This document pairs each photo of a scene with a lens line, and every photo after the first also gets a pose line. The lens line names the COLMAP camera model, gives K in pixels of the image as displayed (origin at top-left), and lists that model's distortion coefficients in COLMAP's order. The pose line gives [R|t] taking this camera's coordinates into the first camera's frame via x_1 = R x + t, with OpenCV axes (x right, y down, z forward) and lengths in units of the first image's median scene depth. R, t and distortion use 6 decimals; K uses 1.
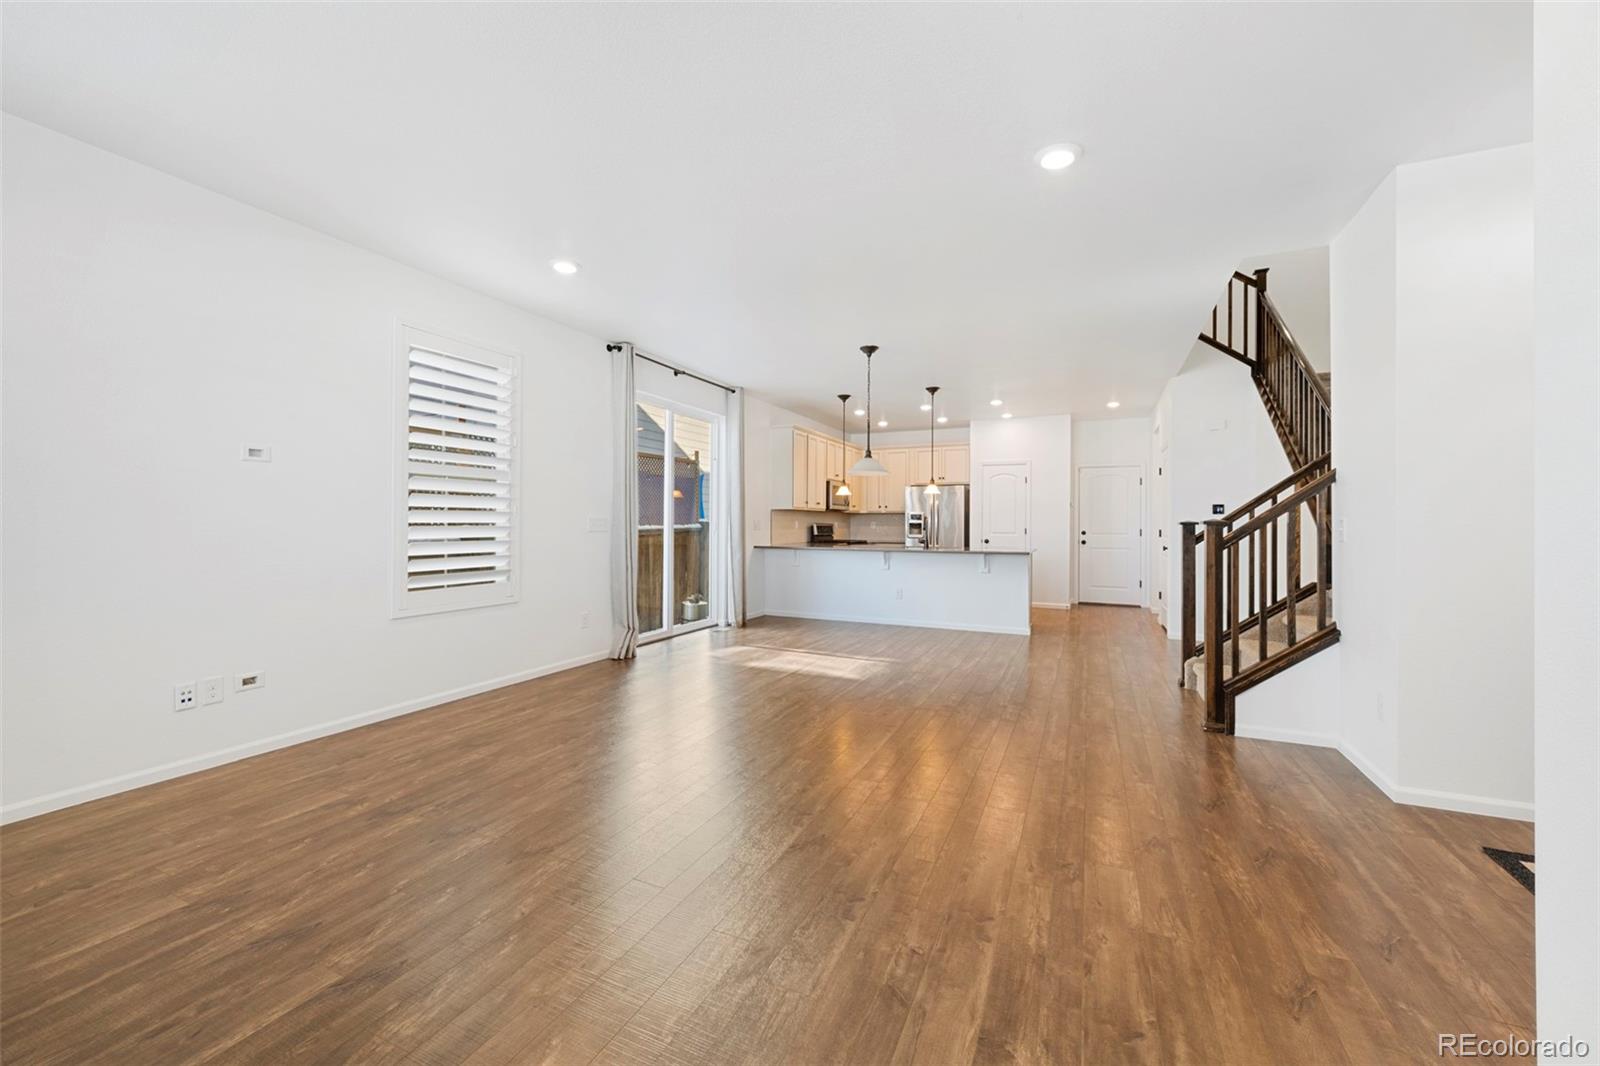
lens RADIAL K [[630.8, 0, 795.0], [0, 630.8, 516.4], [0, 0, 1]] dist [0.004163, -0.001580]
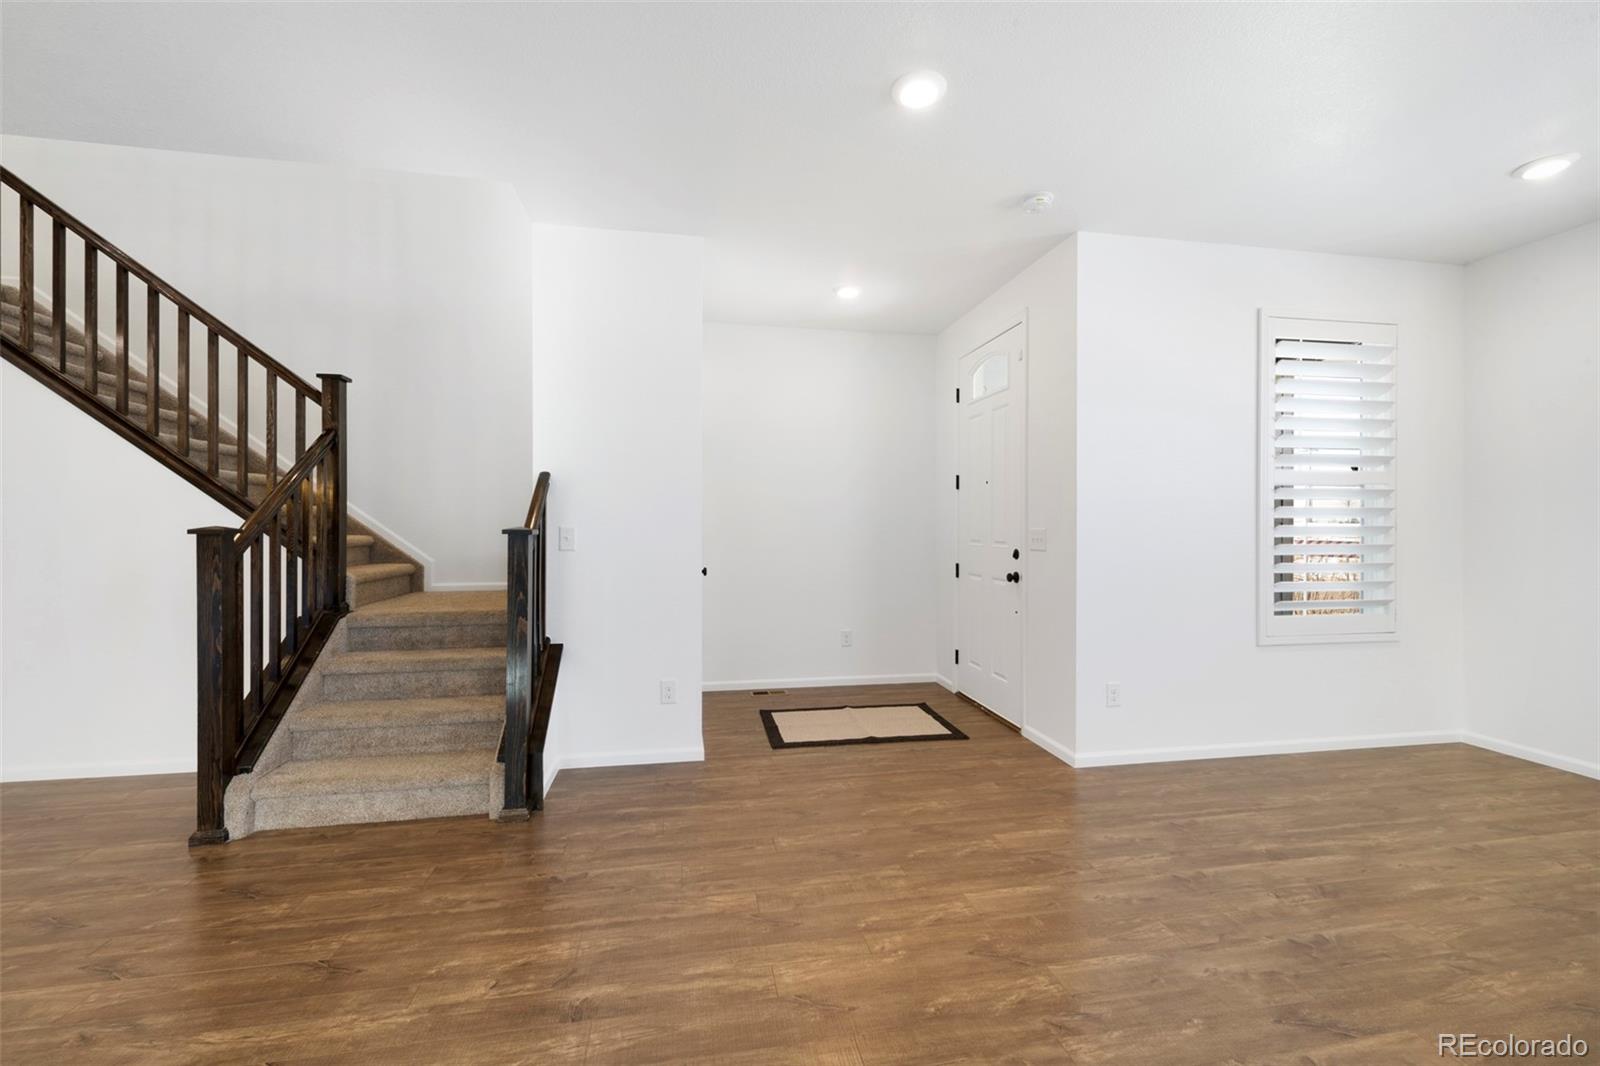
lens RADIAL K [[659.8, 0, 803.8], [0, 659.8, 529.6], [0, 0, 1]] dist [0.004645, -0.001253]
pose [[-0.579864, -0.010755, 0.814643, -0.068619], [-0.016263, 0.999866, 0.001624, 0.000567], [-0.814551, -0.012306, -0.579961, 0.553531]]
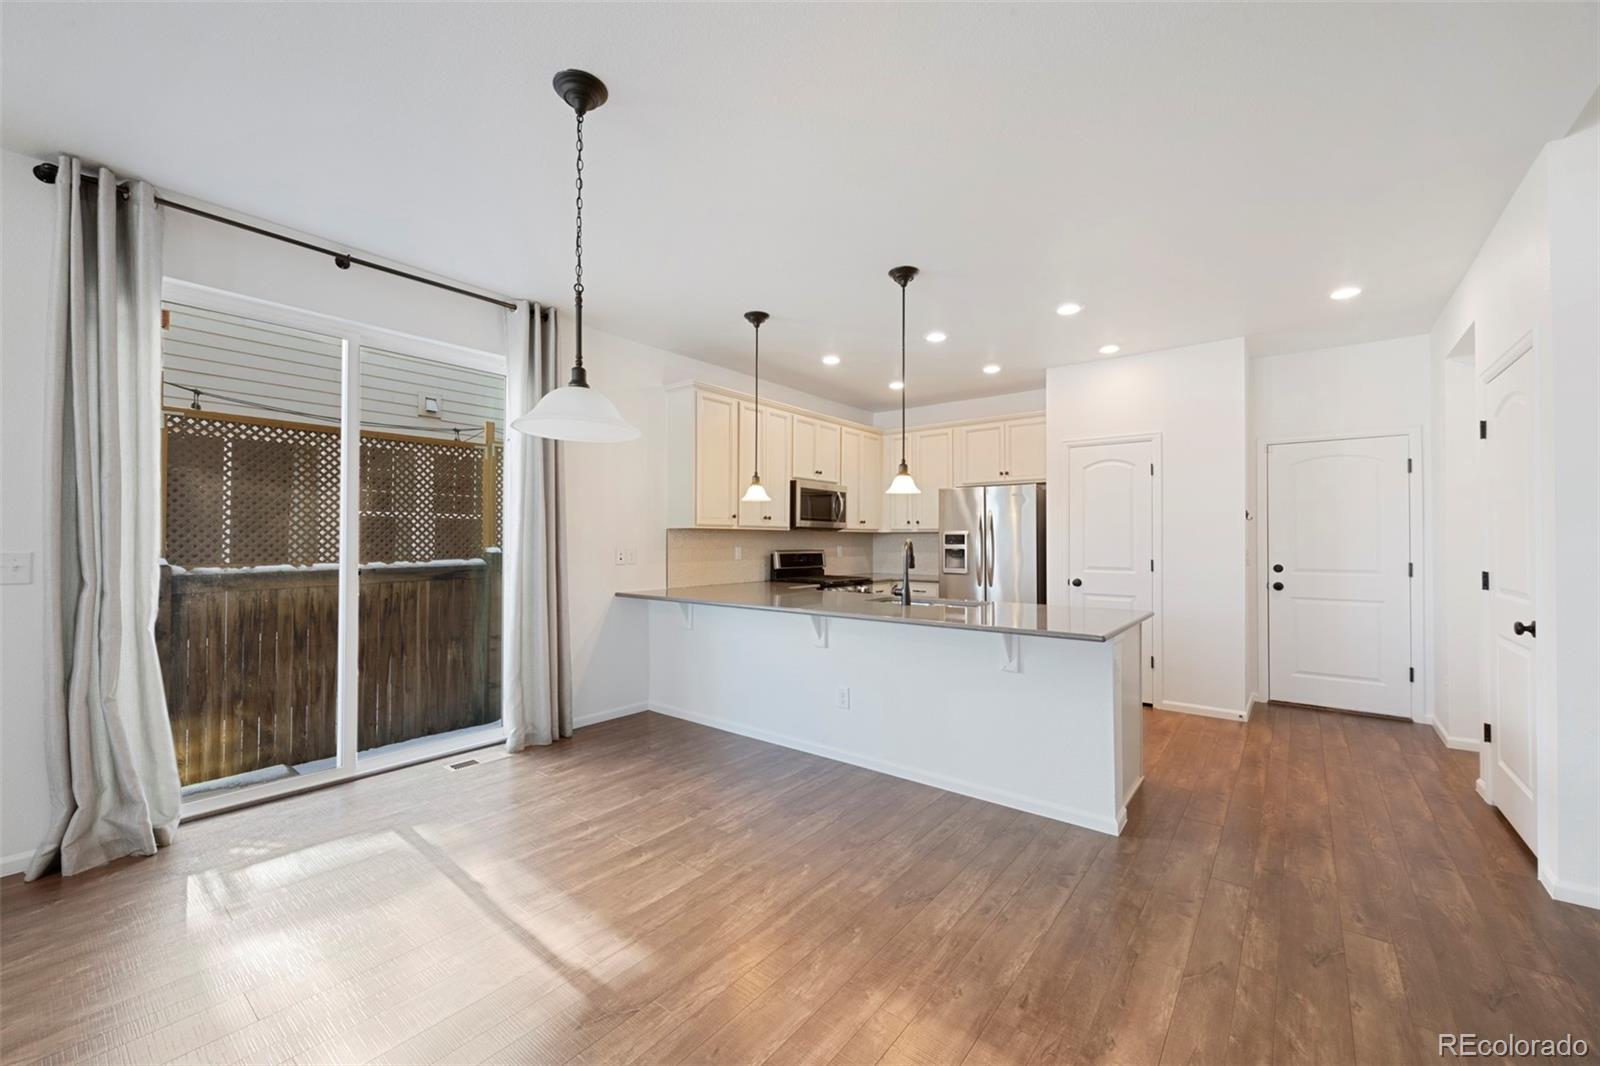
lens RADIAL K [[630.8, 0, 799.7], [0, 630.8, 532.4], [0, 0, 1]] dist [0.004163, -0.001580]
pose [[0.973109, -0.006845, -0.230245, 0.234228], [0.006208, 0.999975, -0.003490, -0.005381], [0.230263, 0.001967, 0.973126, 0.486806]]
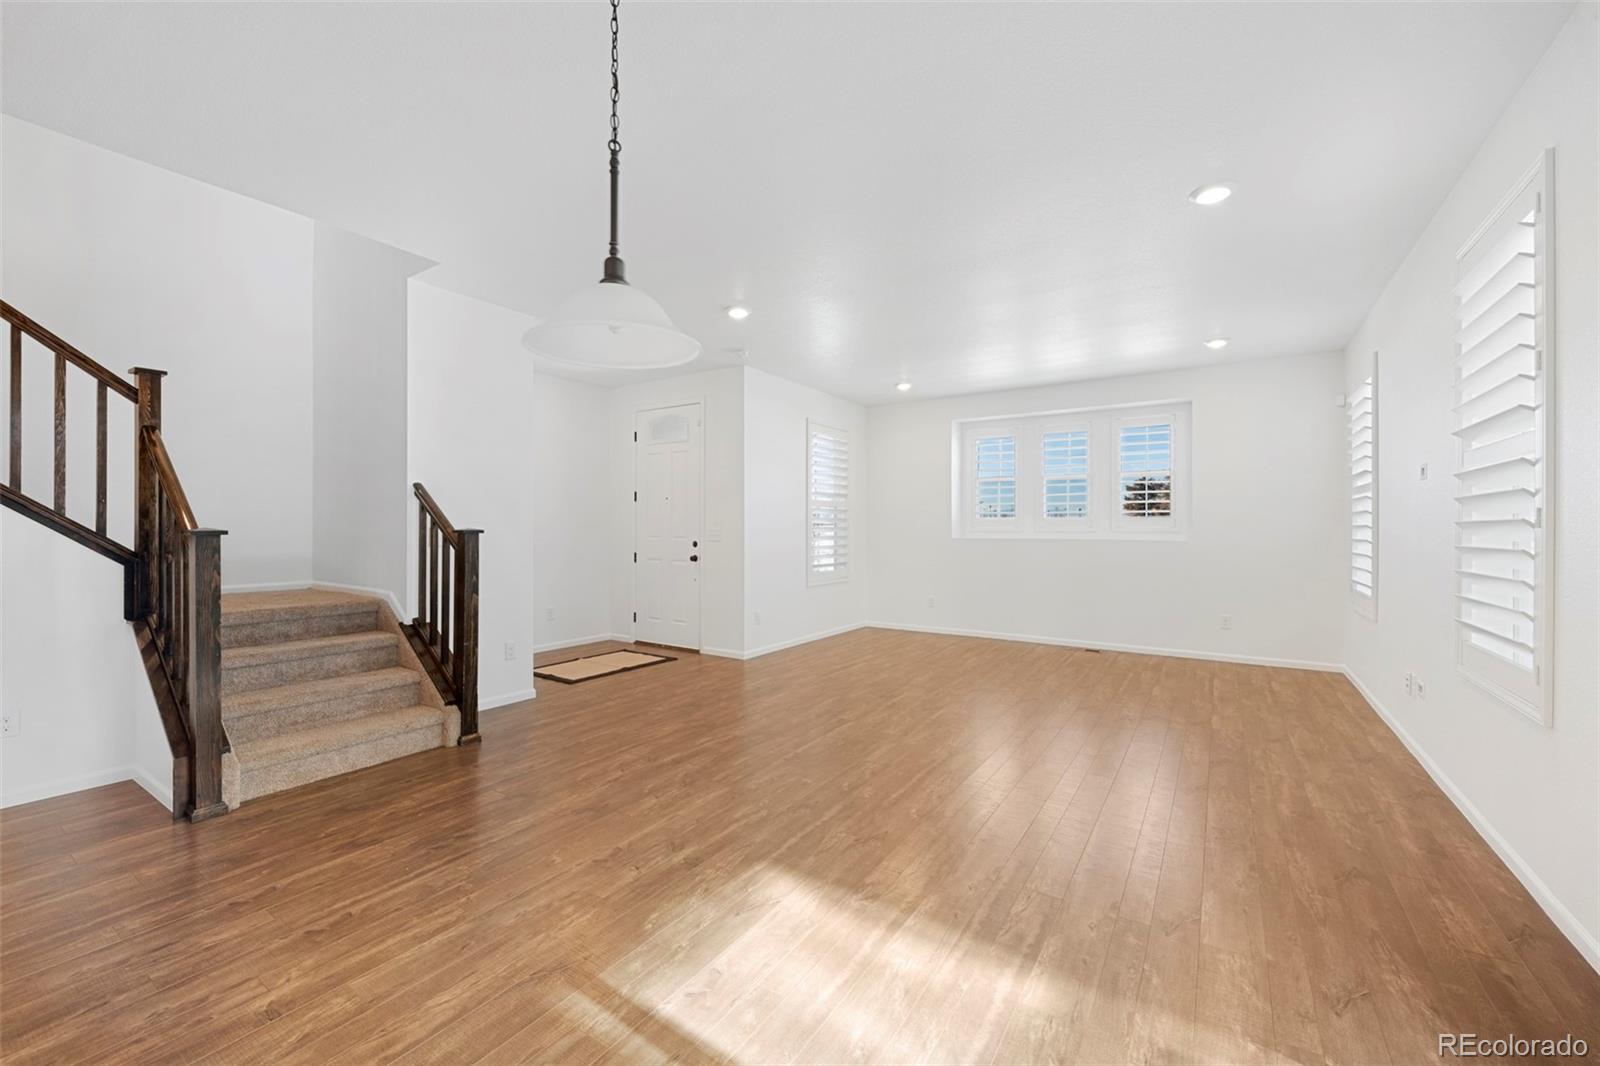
lens RADIAL K [[659.8, 0, 789.5], [0, 659.8, 529.6], [0, 0, 1]] dist [0.004645, -0.001253]
pose [[-0.988819, -0.006604, 0.148977, 0.005415], [-0.008190, 0.999916, -0.010034, 0.006319], [-0.148898, -0.011142, -0.988790, 0.910141]]
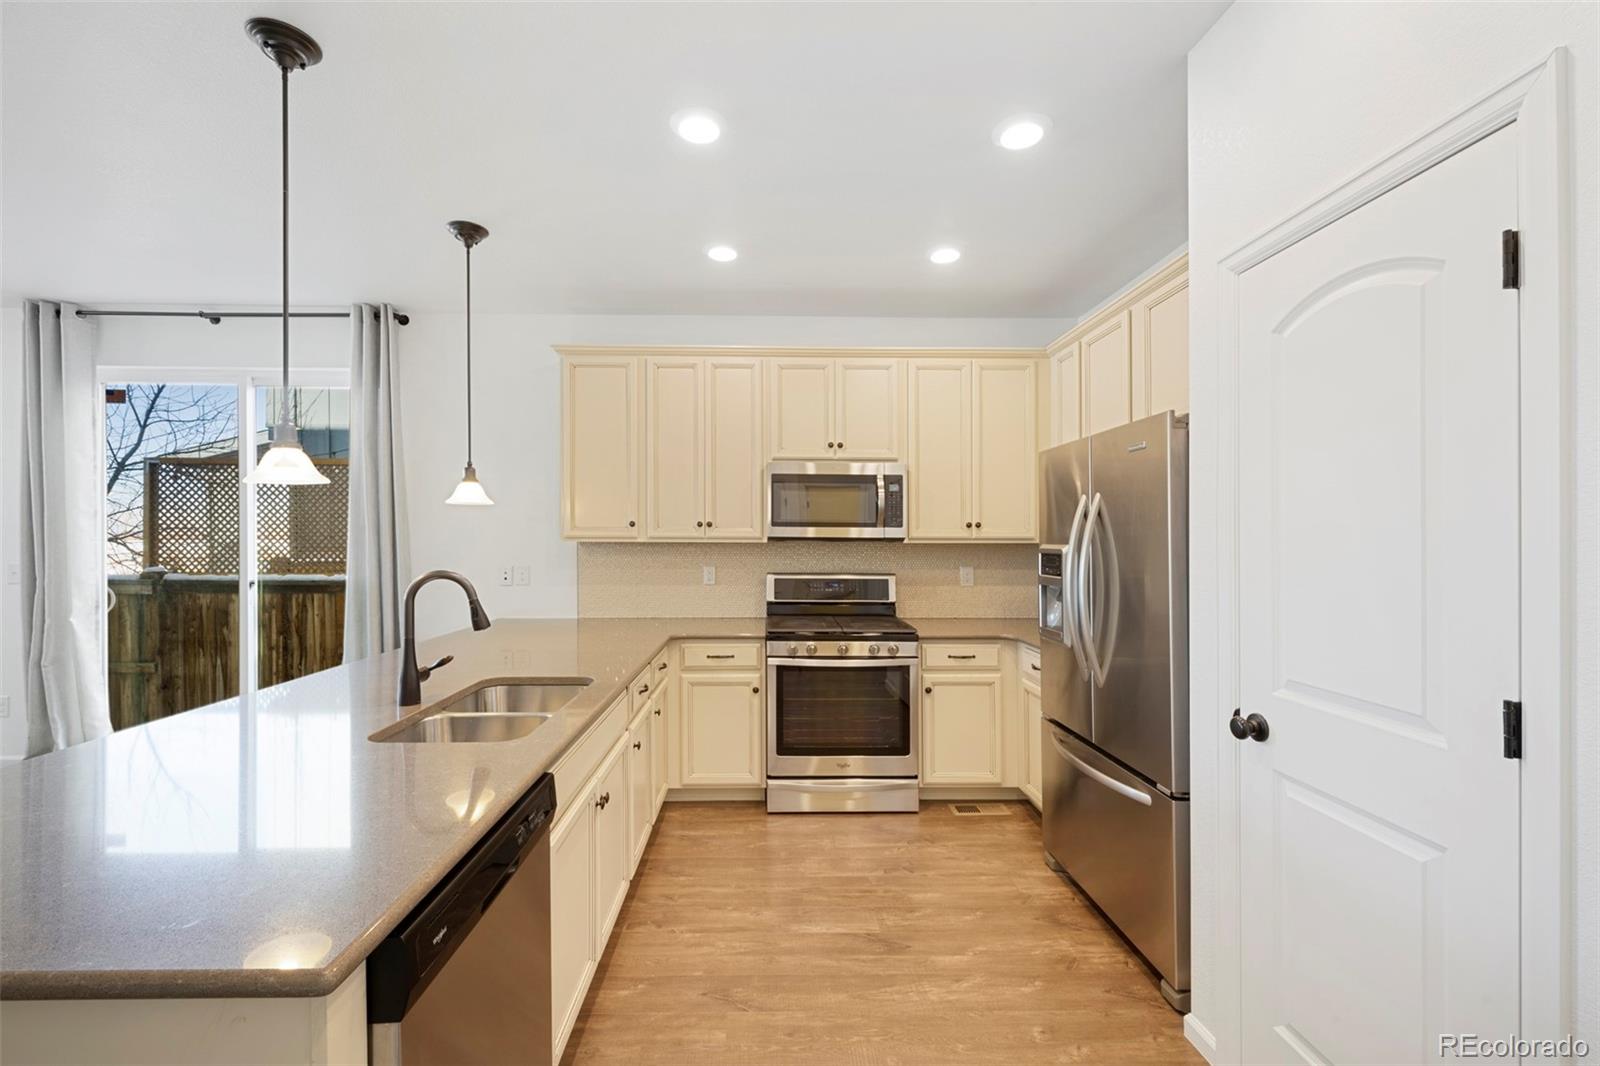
lens RADIAL K [[630.8, 0, 787.8], [0, 630.8, 539.2], [0, 0, 1]] dist [0.004163, -0.001580]
pose [[0.447738, -0.005159, -0.894150, 0.478243], [0.007314, 0.999971, -0.002107, -0.011726], [0.894135, -0.005597, 0.447763, 0.991589]]
